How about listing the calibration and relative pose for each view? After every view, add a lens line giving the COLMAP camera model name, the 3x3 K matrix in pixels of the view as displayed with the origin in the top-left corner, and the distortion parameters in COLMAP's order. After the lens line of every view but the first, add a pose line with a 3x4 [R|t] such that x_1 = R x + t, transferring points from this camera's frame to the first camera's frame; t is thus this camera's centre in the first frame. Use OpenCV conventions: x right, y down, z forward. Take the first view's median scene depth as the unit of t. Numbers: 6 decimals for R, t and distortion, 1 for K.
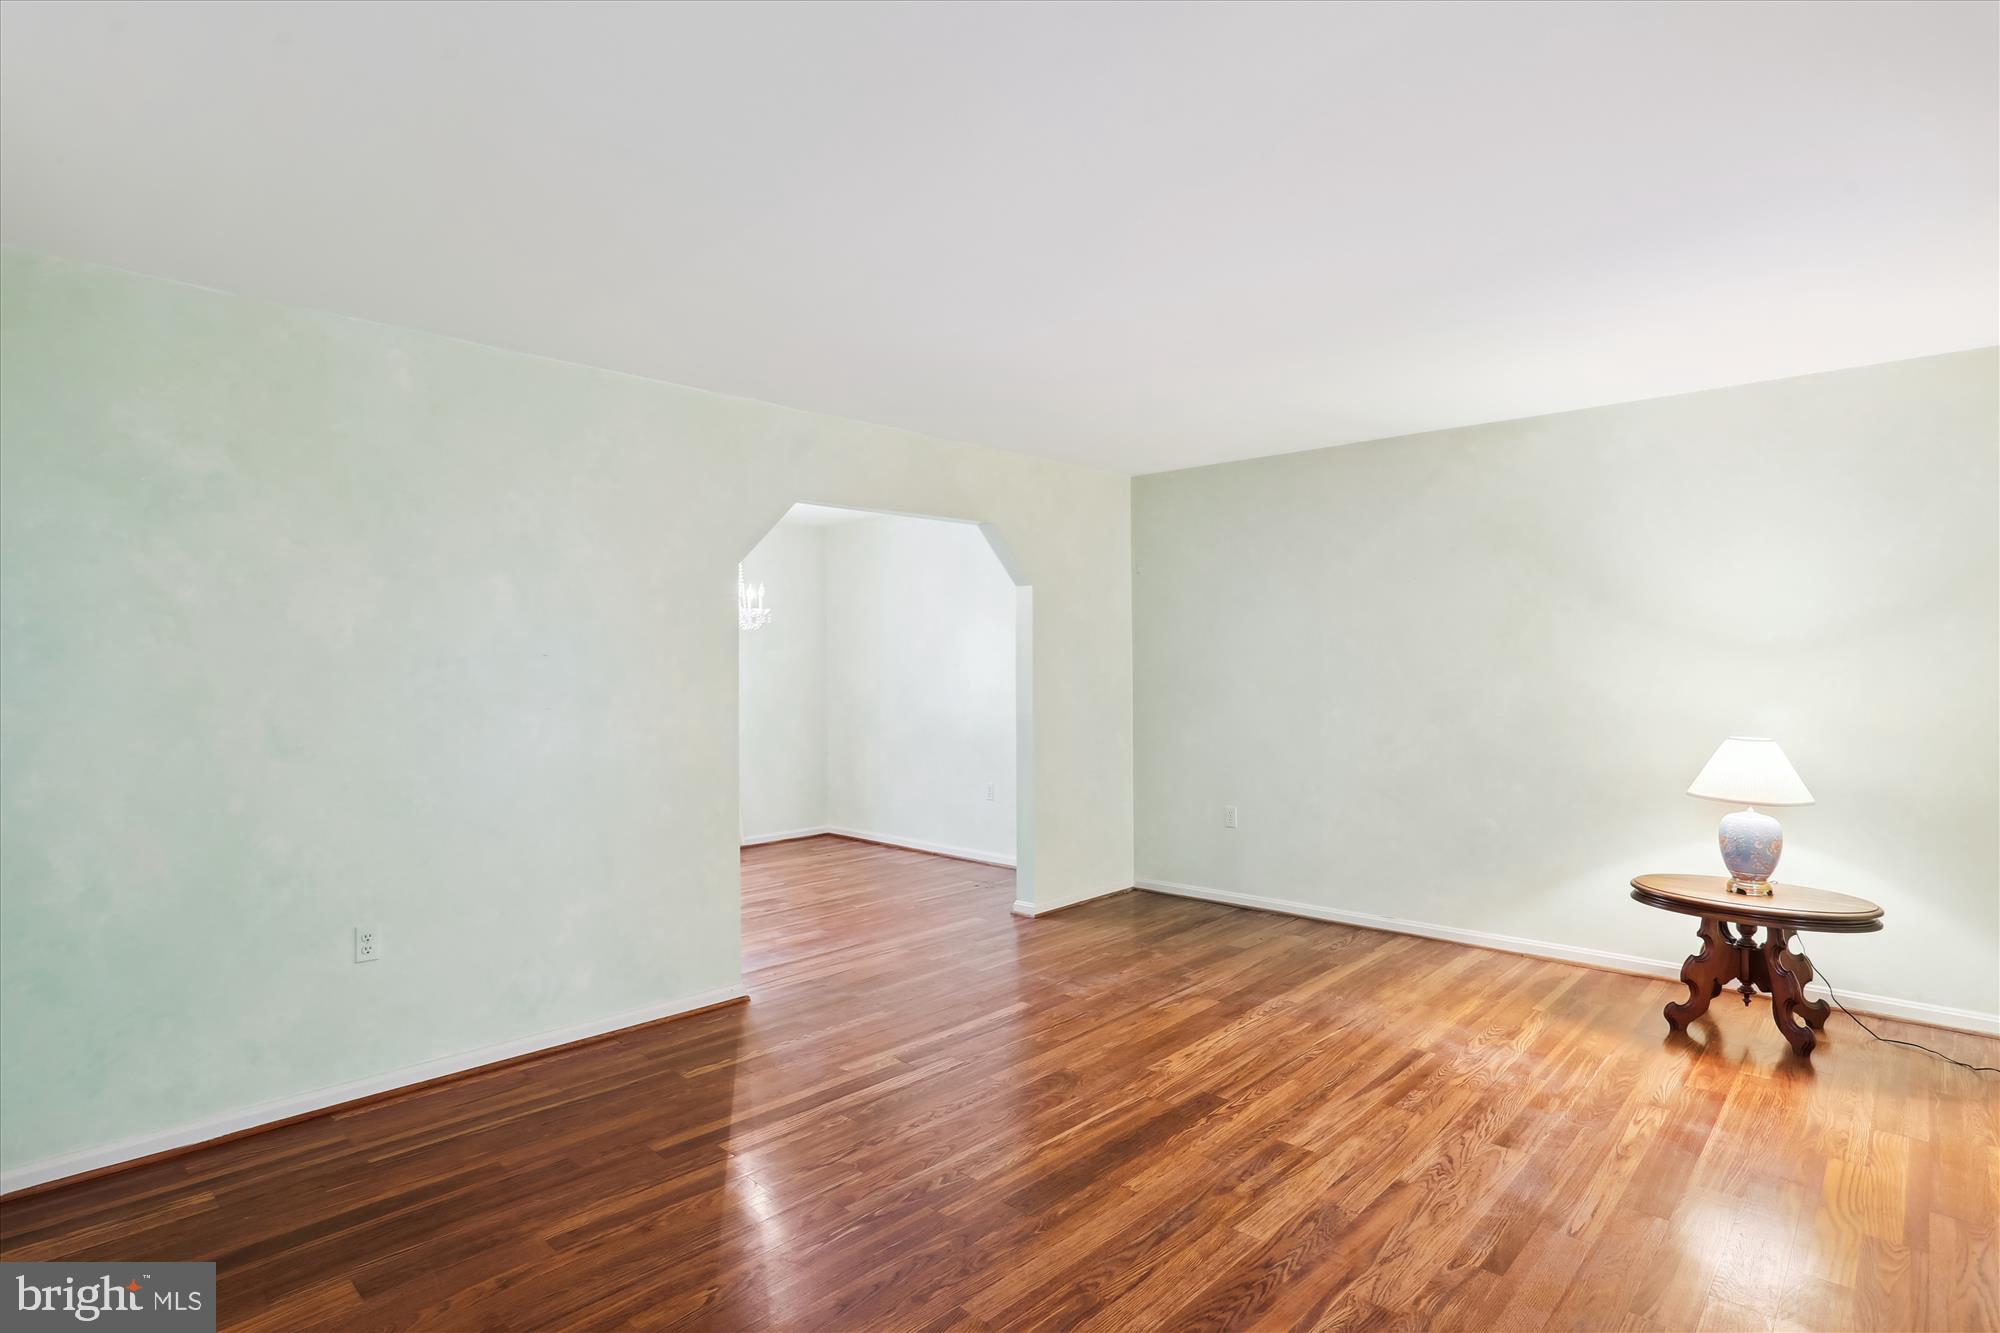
lens RADIAL K [[940.1, 0, 996.6], [0, 940.1, 668.6], [0, 0, 1]] dist [-0.019643, 0.007018]
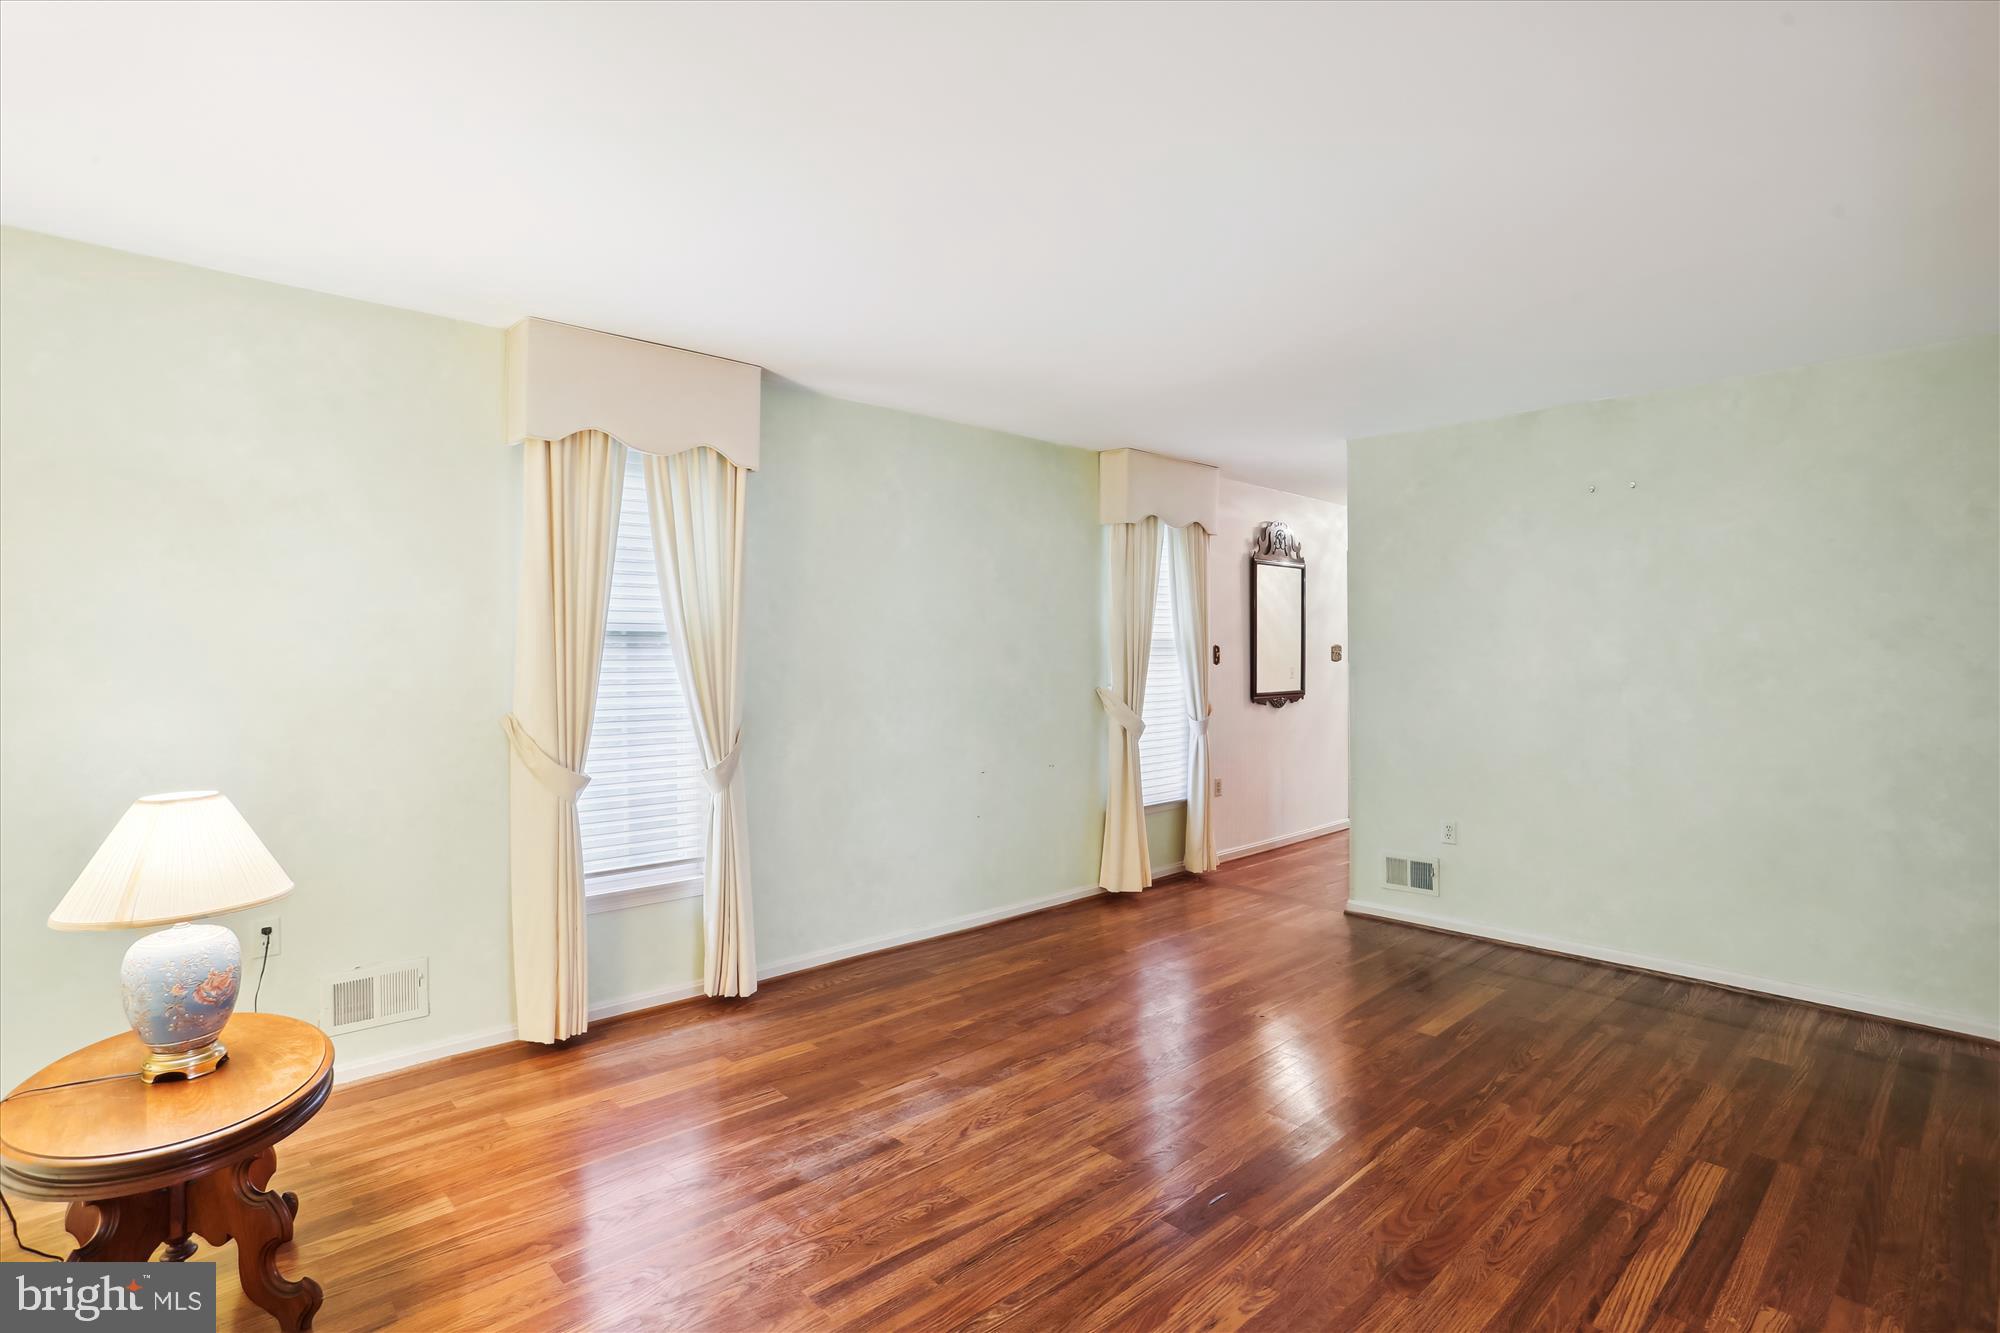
lens RADIAL K [[940.1, 0, 985.3], [0, 940.1, 665.7], [0, 0, 1]] dist [-0.019643, 0.007018]
pose [[-0.998240, 0.001750, 0.059281, 0.359454], [0.002099, 0.999981, 0.005825, 0.000709], [-0.059270, 0.005939, -0.998224, 1.832927]]
